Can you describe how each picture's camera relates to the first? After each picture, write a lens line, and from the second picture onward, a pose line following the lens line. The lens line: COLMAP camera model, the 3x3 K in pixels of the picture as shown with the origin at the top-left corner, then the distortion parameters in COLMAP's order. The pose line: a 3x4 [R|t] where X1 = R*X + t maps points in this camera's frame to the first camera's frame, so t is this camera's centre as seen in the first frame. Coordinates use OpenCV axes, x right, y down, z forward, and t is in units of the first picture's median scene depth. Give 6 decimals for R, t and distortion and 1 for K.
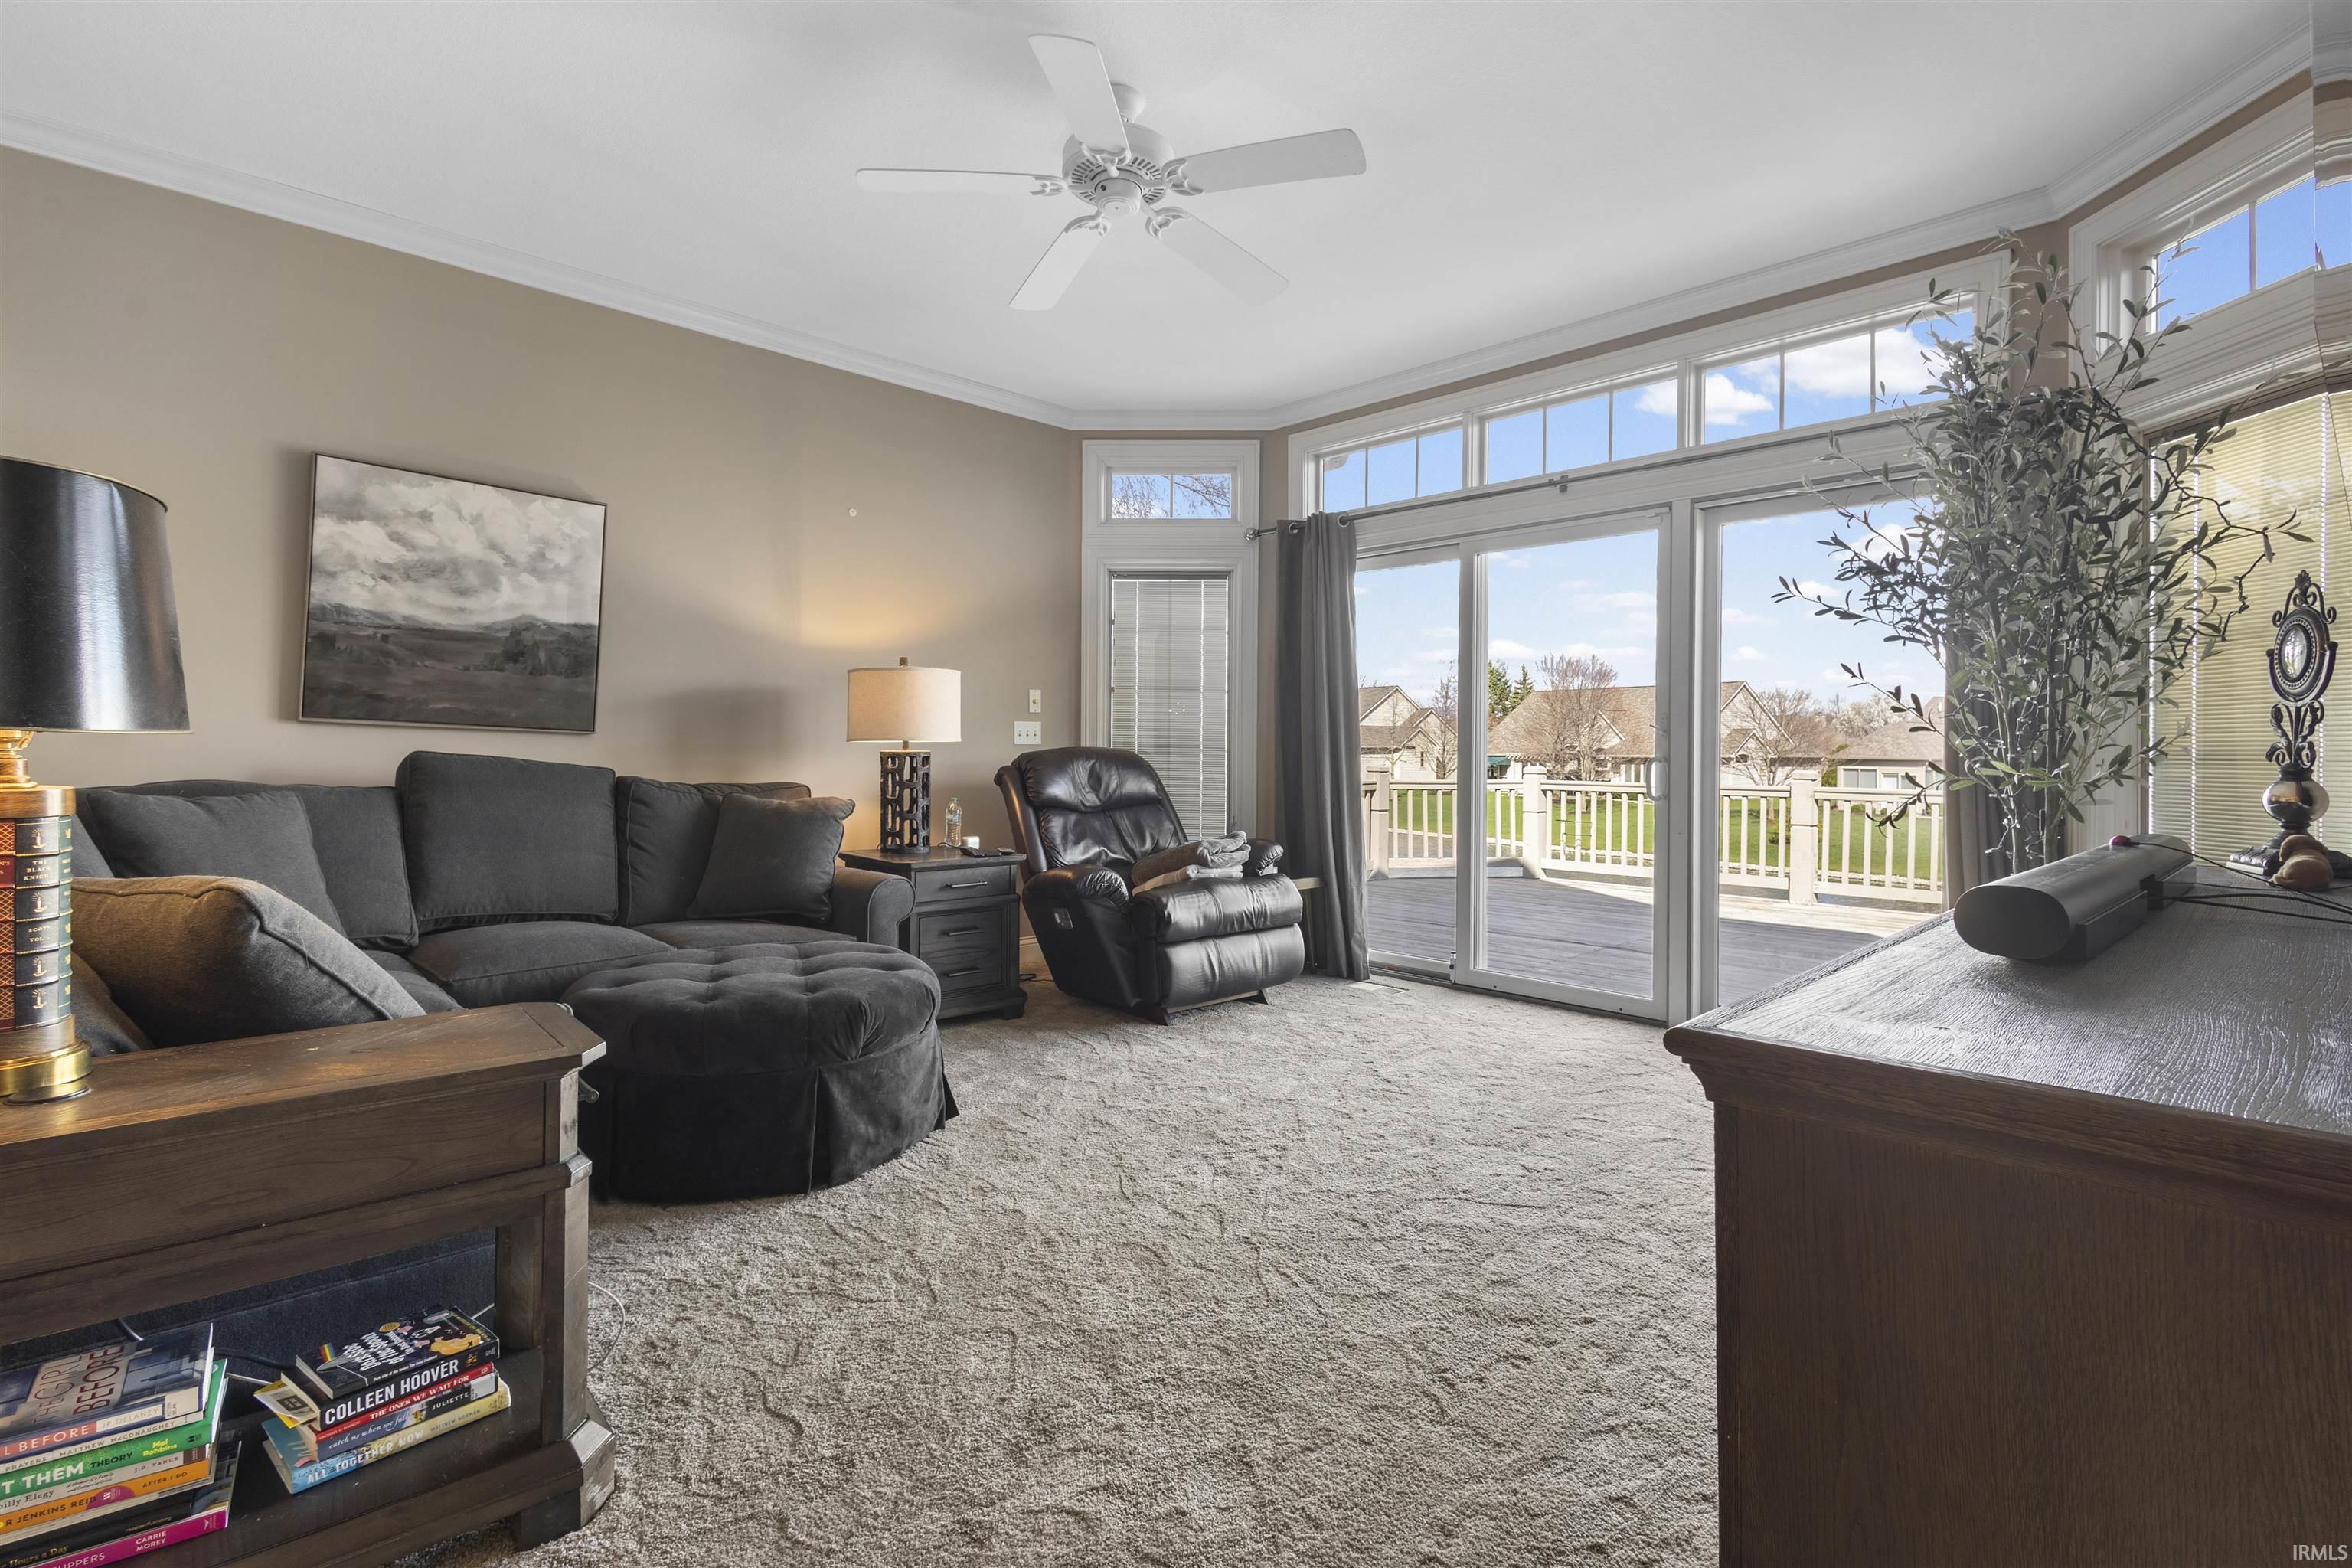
lens RADIAL K [[1084.2, 0, 1176.0], [0, 1084.2, 758.7], [0, 0, 1]] dist [0.001481, 0.001347]
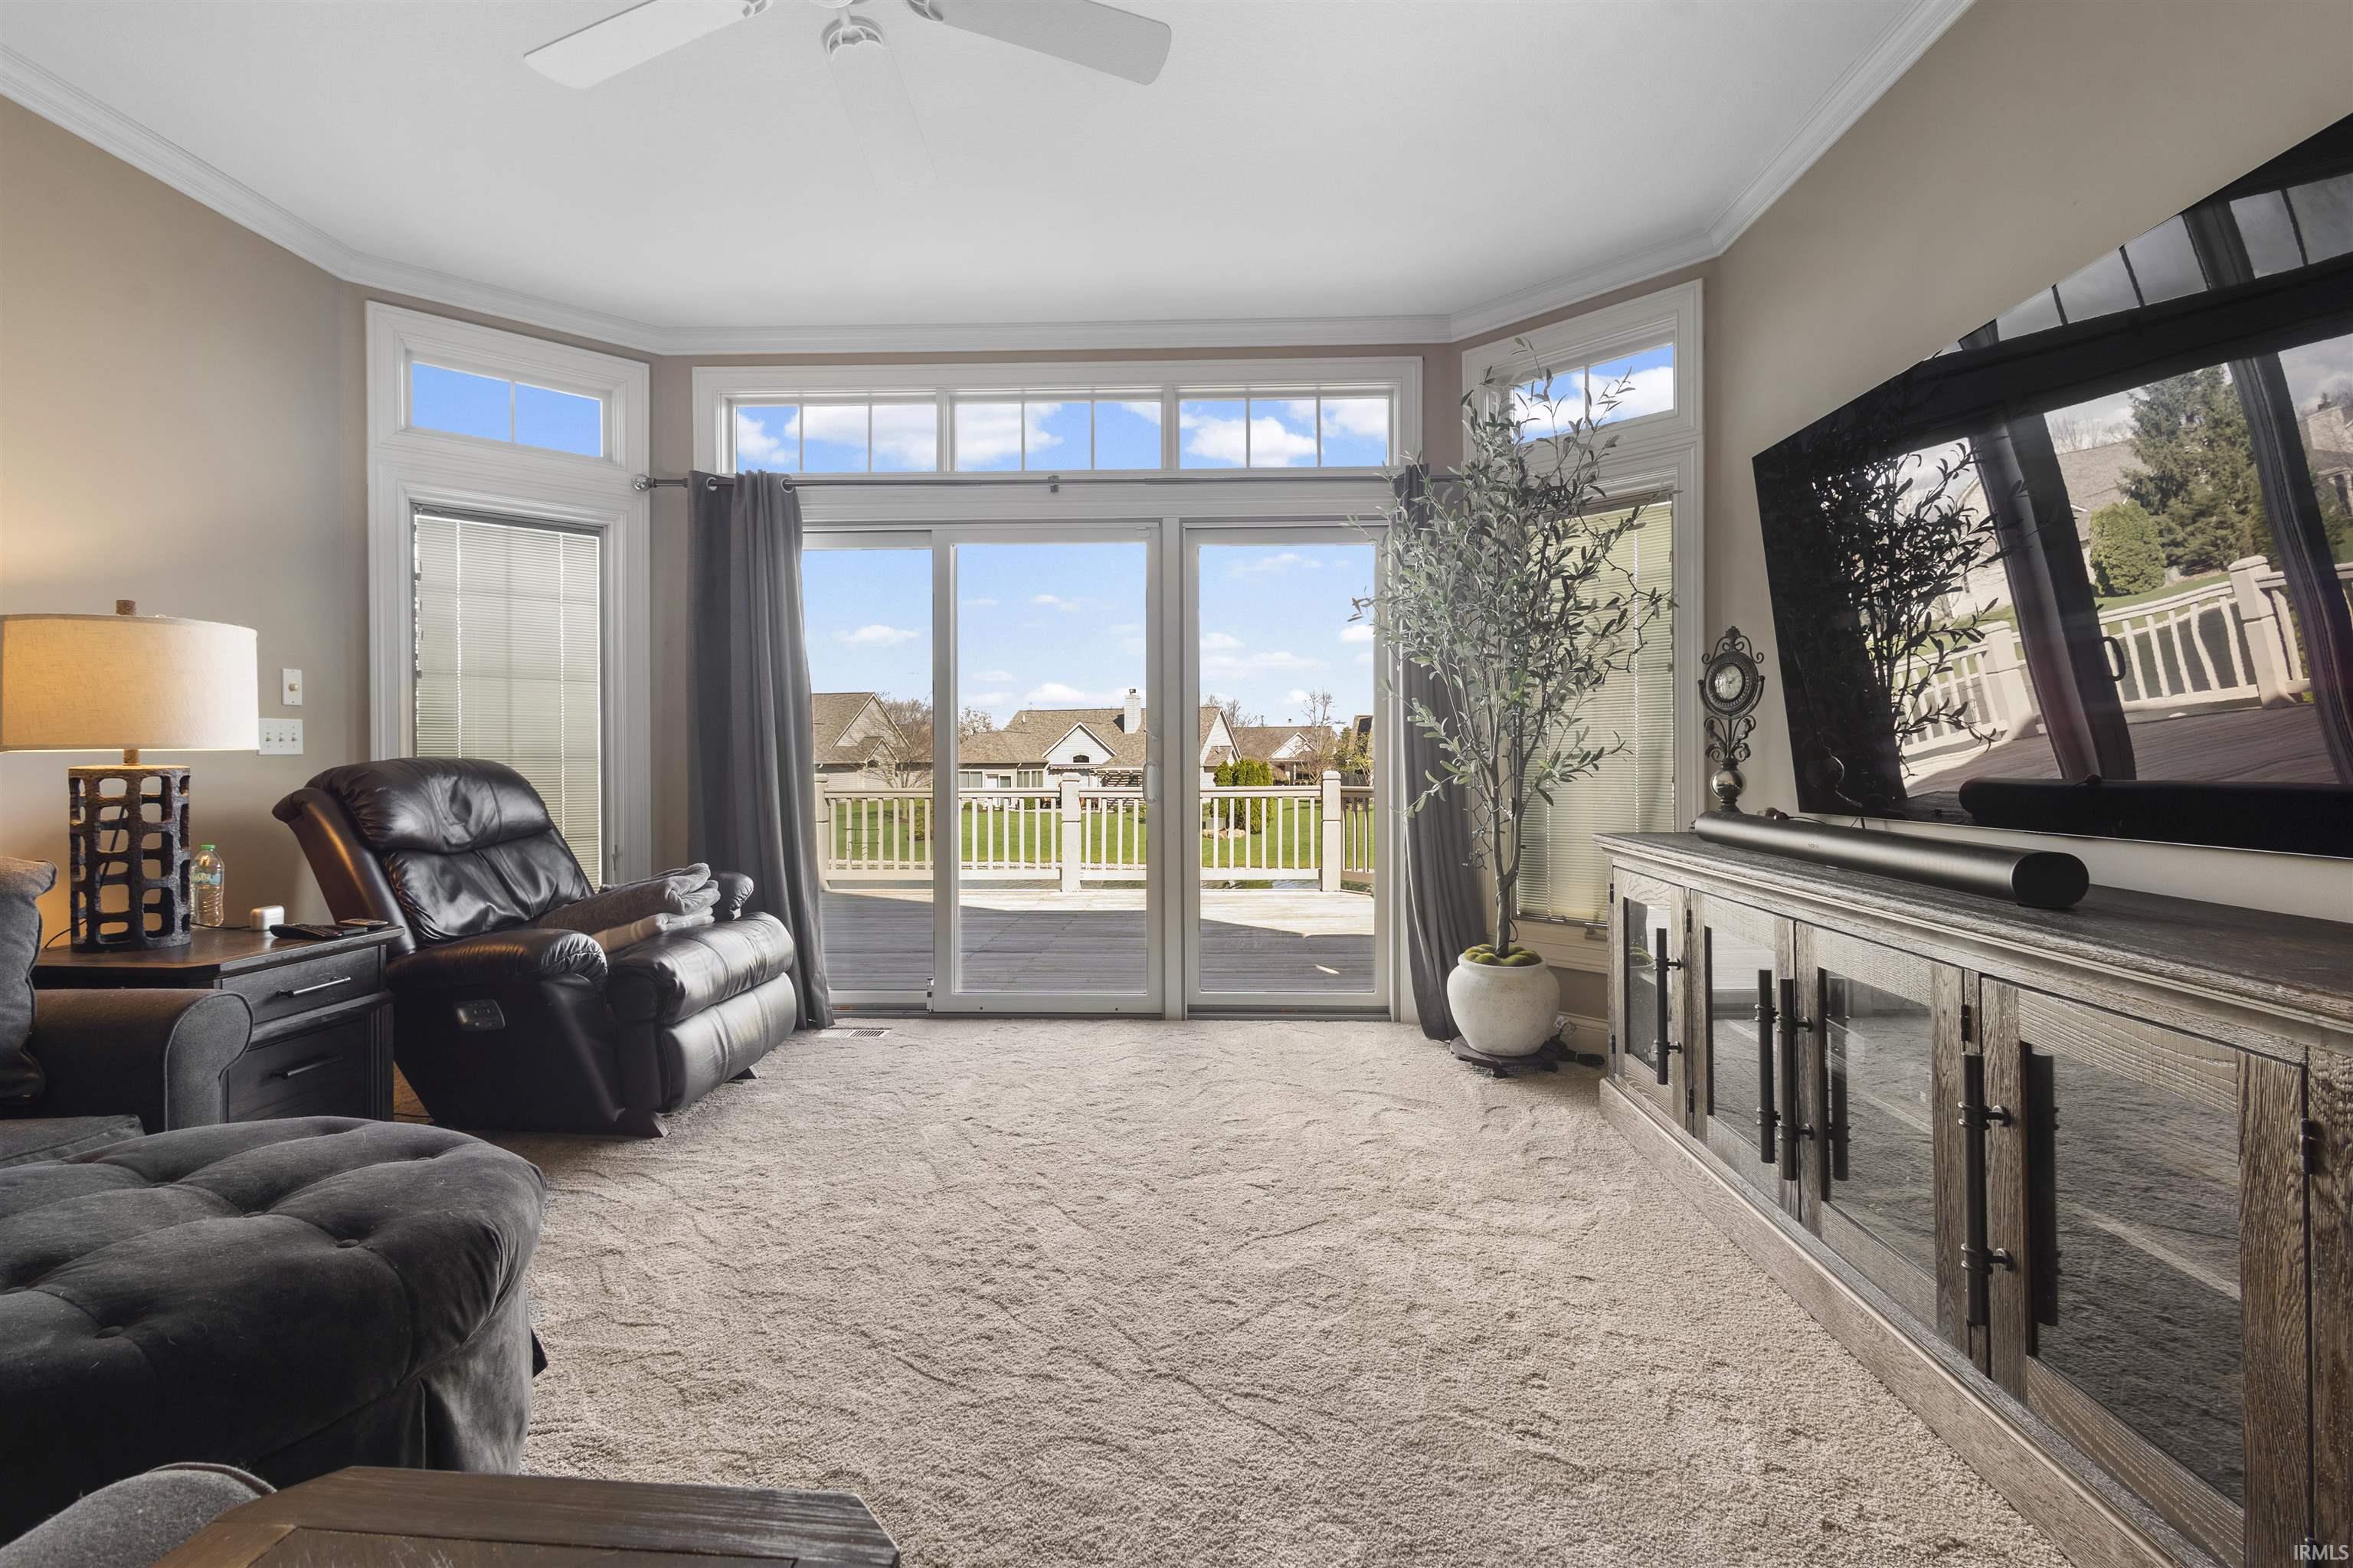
lens RADIAL K [[1084.7, 0, 1159.3], [0, 1084.7, 765.9], [0, 0, 1]] dist [0.001481, 0.001347]
pose [[0.724769, -0.014781, 0.688833, -0.238929], [0.015139, 0.999870, 0.005527, -0.002295], [-0.688825, 0.006423, 0.724899, 0.212204]]
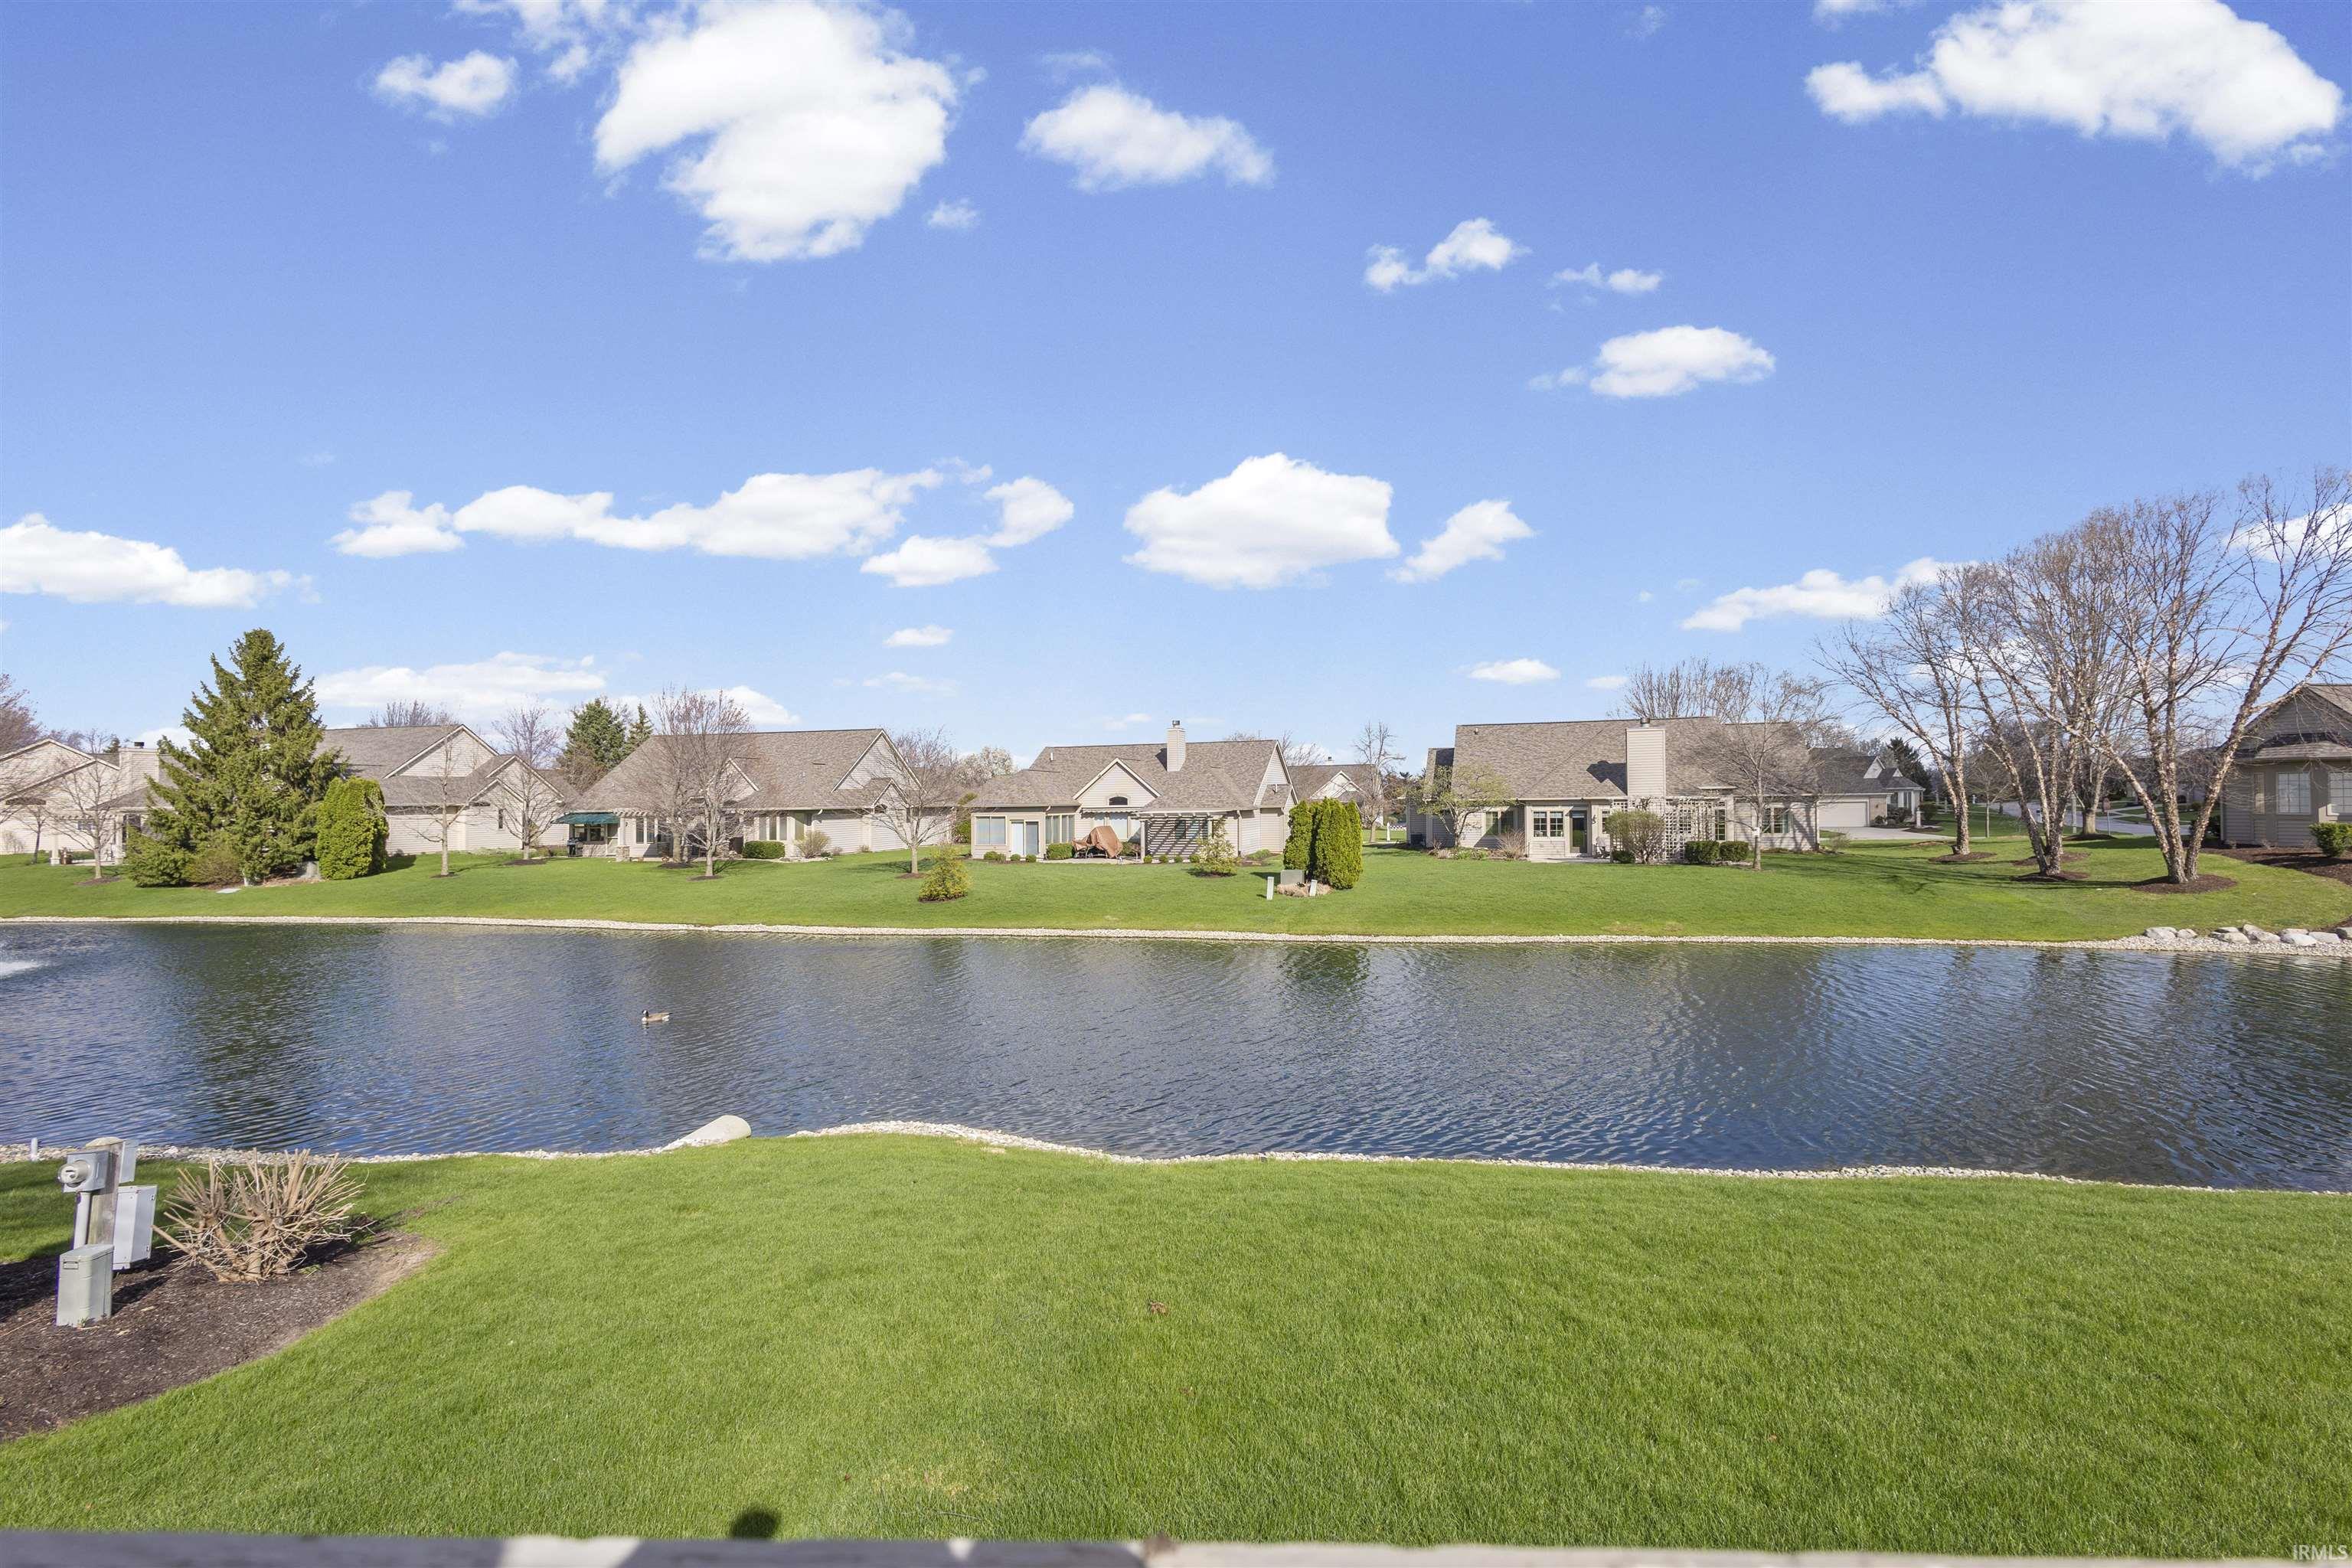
lens RADIAL K [[1084.2, 0, 1189.4], [0, 1084.2, 798.4], [0, 0, 1]] dist [0.001481, 0.001347]
pose [[0.716984, -0.015435, 0.696919, 0.650076], [0.024416, 0.999697, -0.002978, -0.001856], [-0.696662, 0.019151, 0.717144, 1.614279]]
